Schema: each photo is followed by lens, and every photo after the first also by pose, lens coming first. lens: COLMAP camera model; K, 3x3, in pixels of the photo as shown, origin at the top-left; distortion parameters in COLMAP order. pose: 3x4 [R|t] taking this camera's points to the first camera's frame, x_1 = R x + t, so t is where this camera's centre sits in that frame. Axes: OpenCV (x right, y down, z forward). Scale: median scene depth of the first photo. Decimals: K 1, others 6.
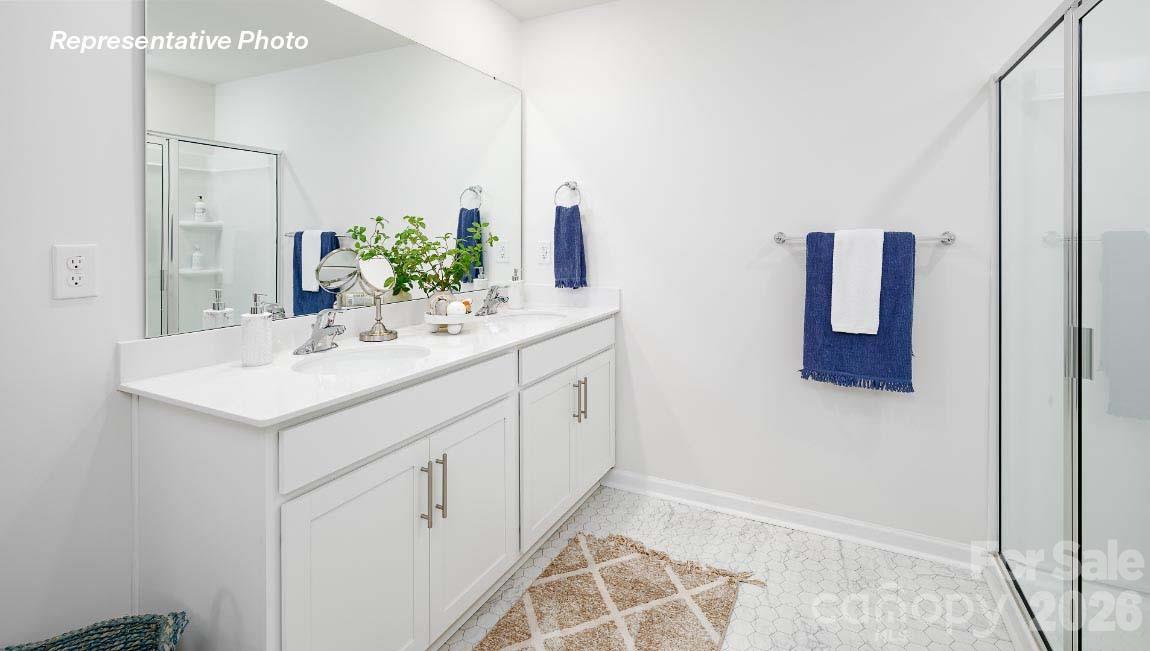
lens RADIAL K [[533.7, 0, 575.5], [0, 533.7, 240.0], [0, 0, 1]] dist [-0.001025, 0.000098]
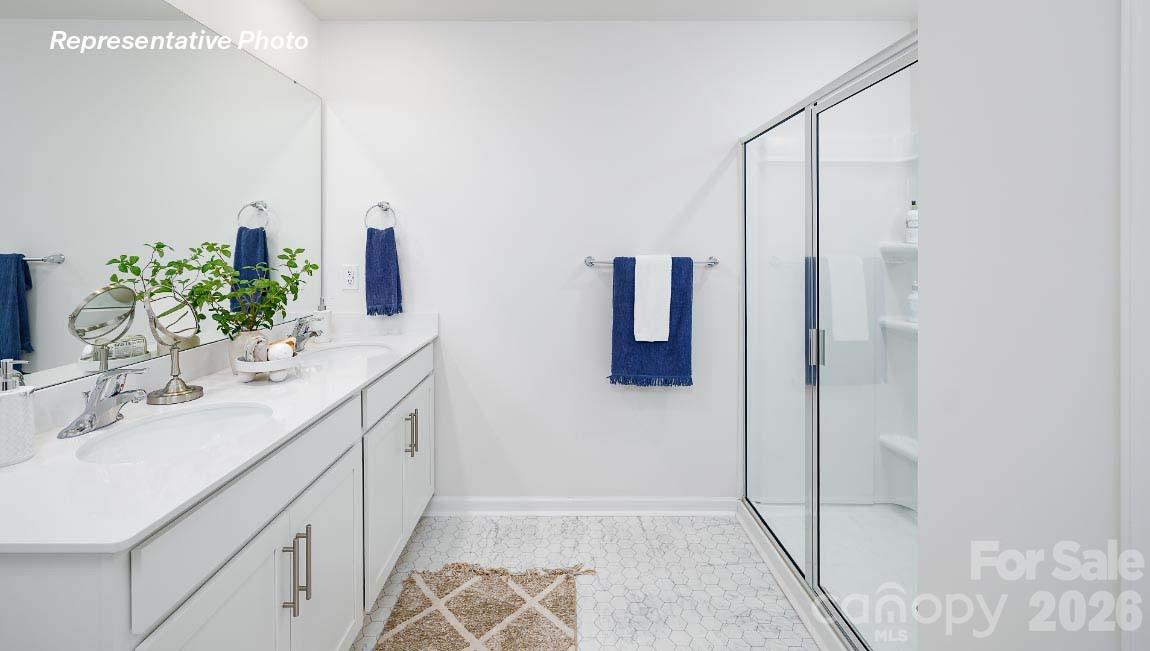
lens RADIAL K [[522.5, 0, 572.0], [0, 522.5, 251.5], [0, 0, 1]] dist [-0.000197, 0.000425]
pose [[0.890383, -0.002223, 0.455208, -0.173356], [0.001368, 0.999997, 0.002208, -0.030817], [-0.455211, -0.001344, 0.890383, 0.036068]]
